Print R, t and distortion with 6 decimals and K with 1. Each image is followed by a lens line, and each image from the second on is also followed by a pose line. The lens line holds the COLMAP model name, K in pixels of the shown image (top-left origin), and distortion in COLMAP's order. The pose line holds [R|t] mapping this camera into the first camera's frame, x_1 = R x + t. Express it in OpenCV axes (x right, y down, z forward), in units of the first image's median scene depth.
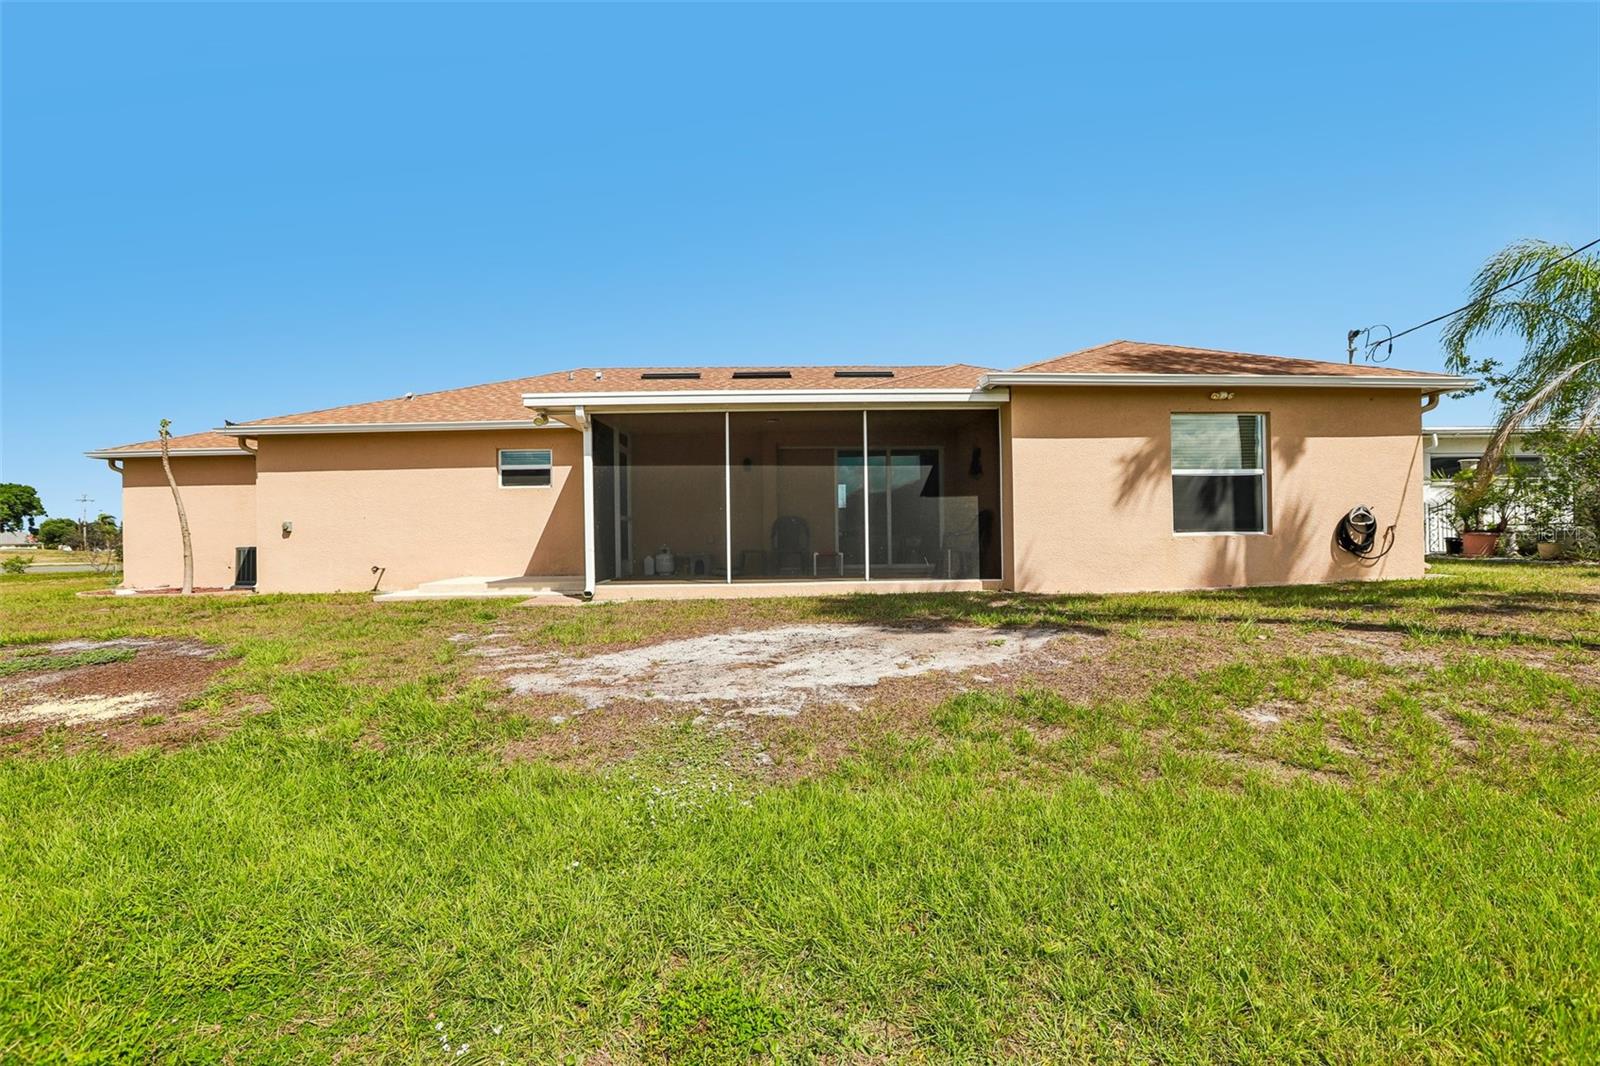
lens RADIAL K [[723.8, 0, 805.3], [0, 723.8, 534.8], [0, 0, 1]] dist [-0.046903, 0.017714]
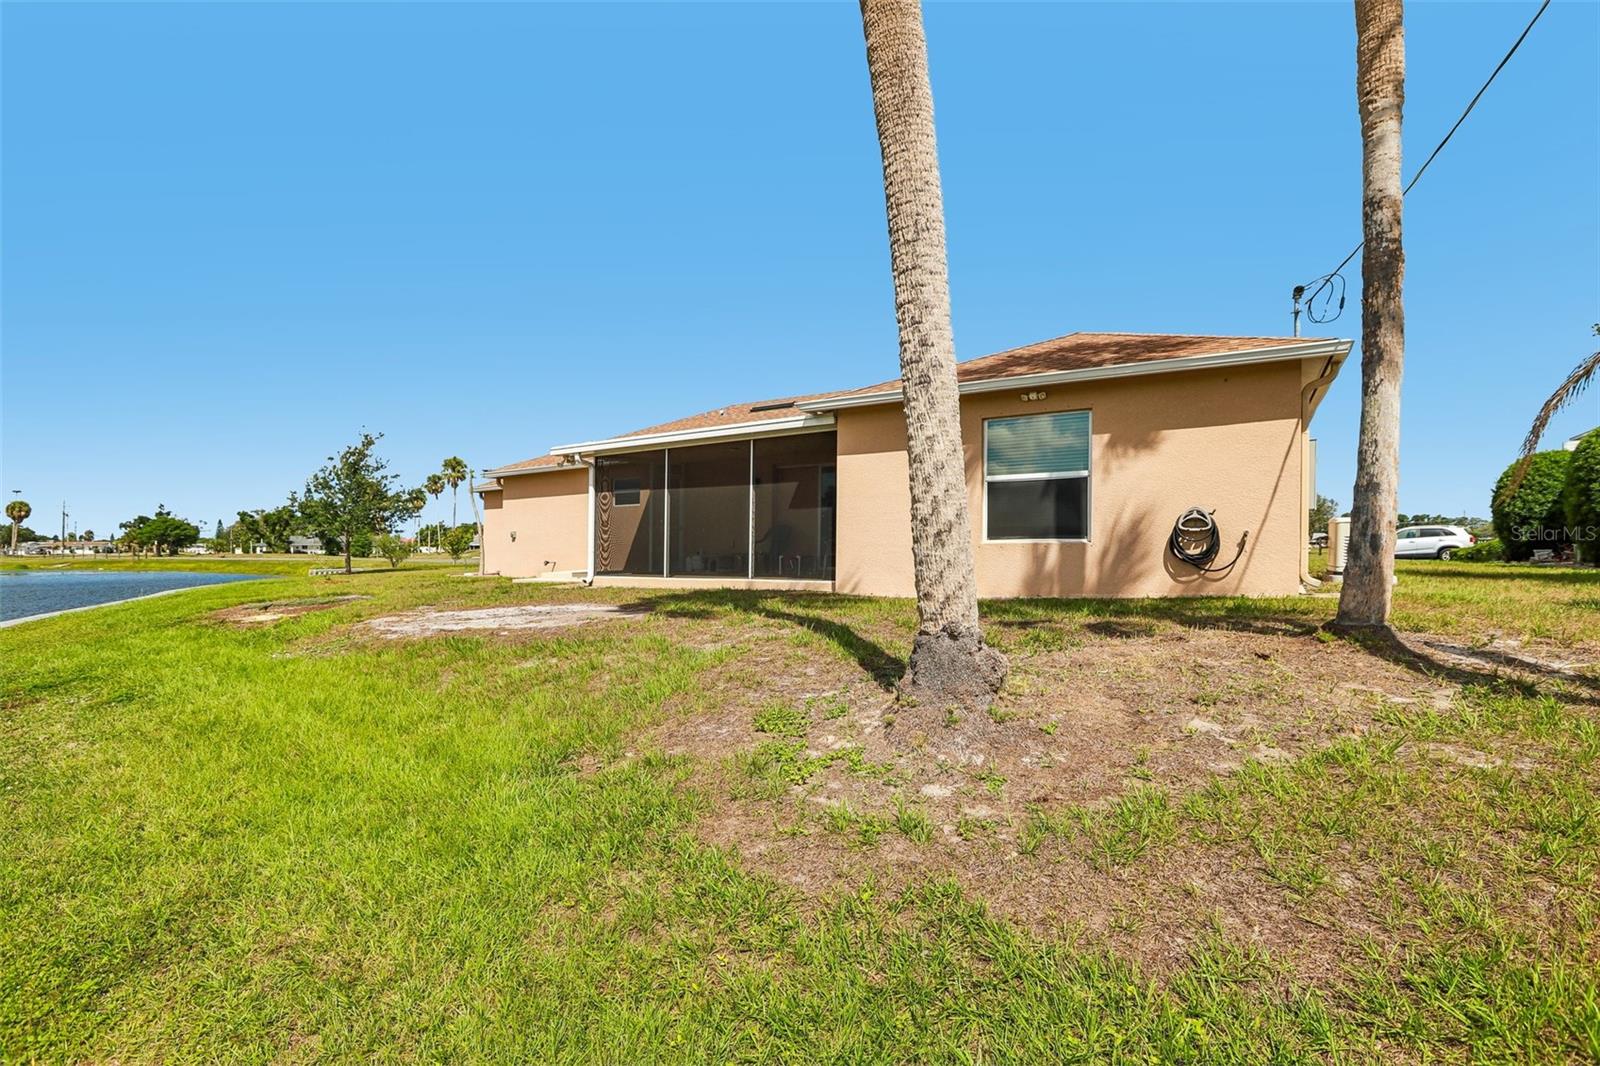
lens RADIAL K [[725.9, 0, 796.0], [0, 725.9, 532.5], [0, 0, 1]] dist [-0.054120, 0.019802]
pose [[0.830452, -0.003675, -0.557078, 0.835422], [0.002265, 0.999992, -0.003221, -0.010185], [0.557085, 0.001413, 0.830454, 0.020630]]
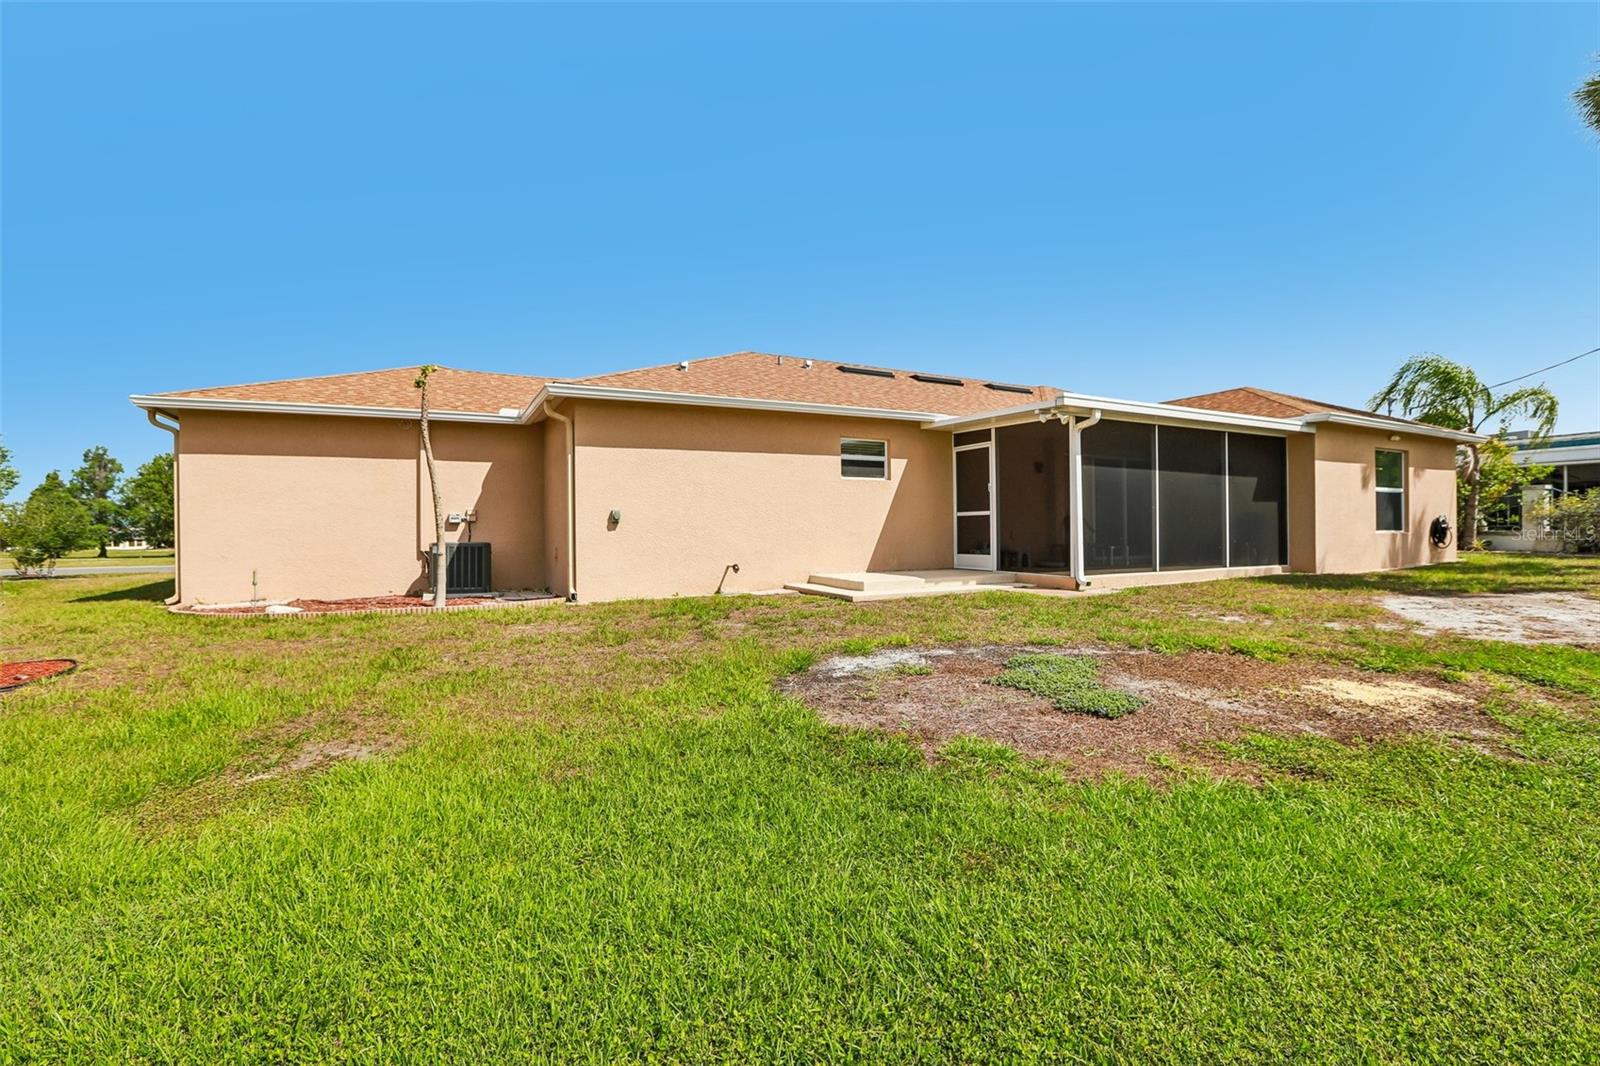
lens RADIAL K [[736.7, 0, 800.0], [0, 736.7, 533.0], [0, 0, 1]] dist [-0.092269, 0.021383]
pose [[0.909688, 0.005321, 0.415258, -1.115828], [-0.004965, 0.999986, -0.001938, 0.010626], [-0.415262, -0.000299, 0.909702, 0.187088]]
